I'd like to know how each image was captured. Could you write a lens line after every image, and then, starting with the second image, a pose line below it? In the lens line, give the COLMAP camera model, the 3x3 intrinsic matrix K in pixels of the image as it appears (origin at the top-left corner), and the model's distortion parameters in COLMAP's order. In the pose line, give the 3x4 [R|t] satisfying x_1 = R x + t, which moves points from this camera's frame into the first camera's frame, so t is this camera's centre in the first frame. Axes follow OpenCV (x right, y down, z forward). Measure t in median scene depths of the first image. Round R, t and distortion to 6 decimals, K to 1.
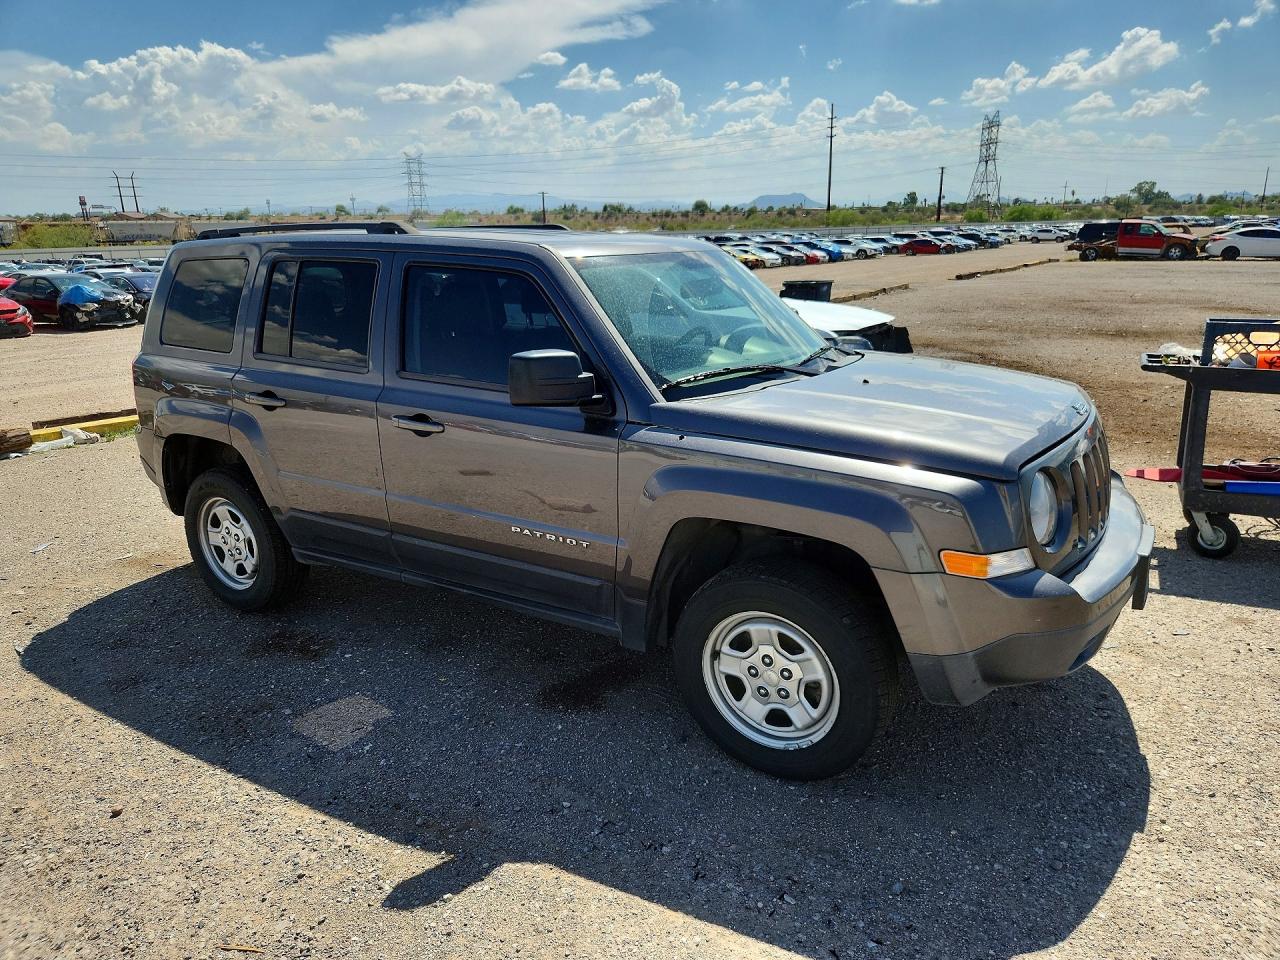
lens RADIAL K [[952.1, 0, 646.7], [0, 952.1, 478.4], [0, 0, 1]] dist [0.049700, -0.034241]
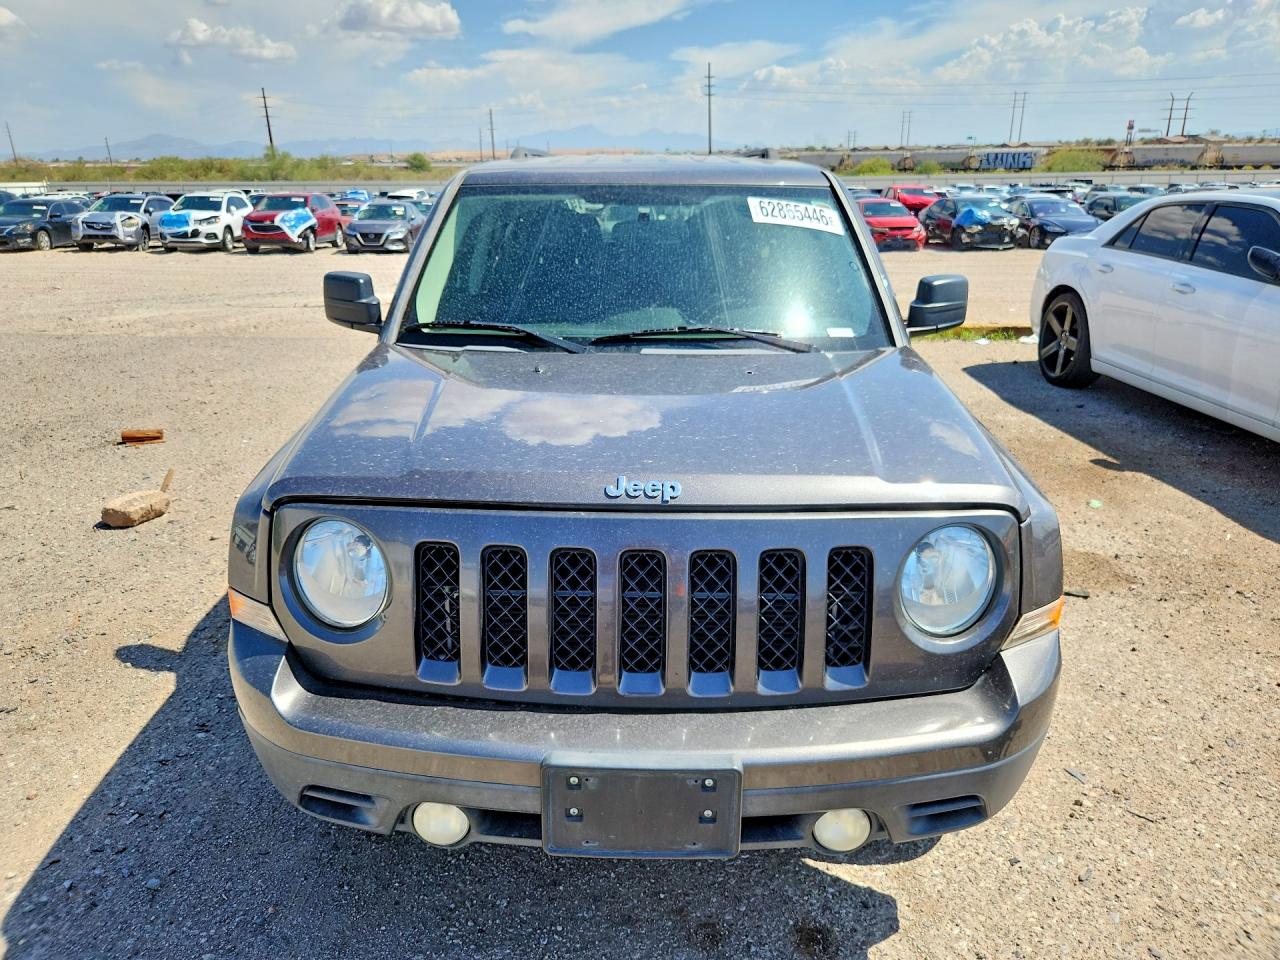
lens RADIAL K [[910.6, 0, 618.1], [0, 910.6, 479.9], [0, 0, 1]] dist [0.048620, -0.027888]
pose [[0.484760, 0.307004, -0.818997, 0.169382], [-0.233663, 0.947798, 0.216981, -0.039963], [0.842858, 0.086186, 0.531190, 0.129954]]
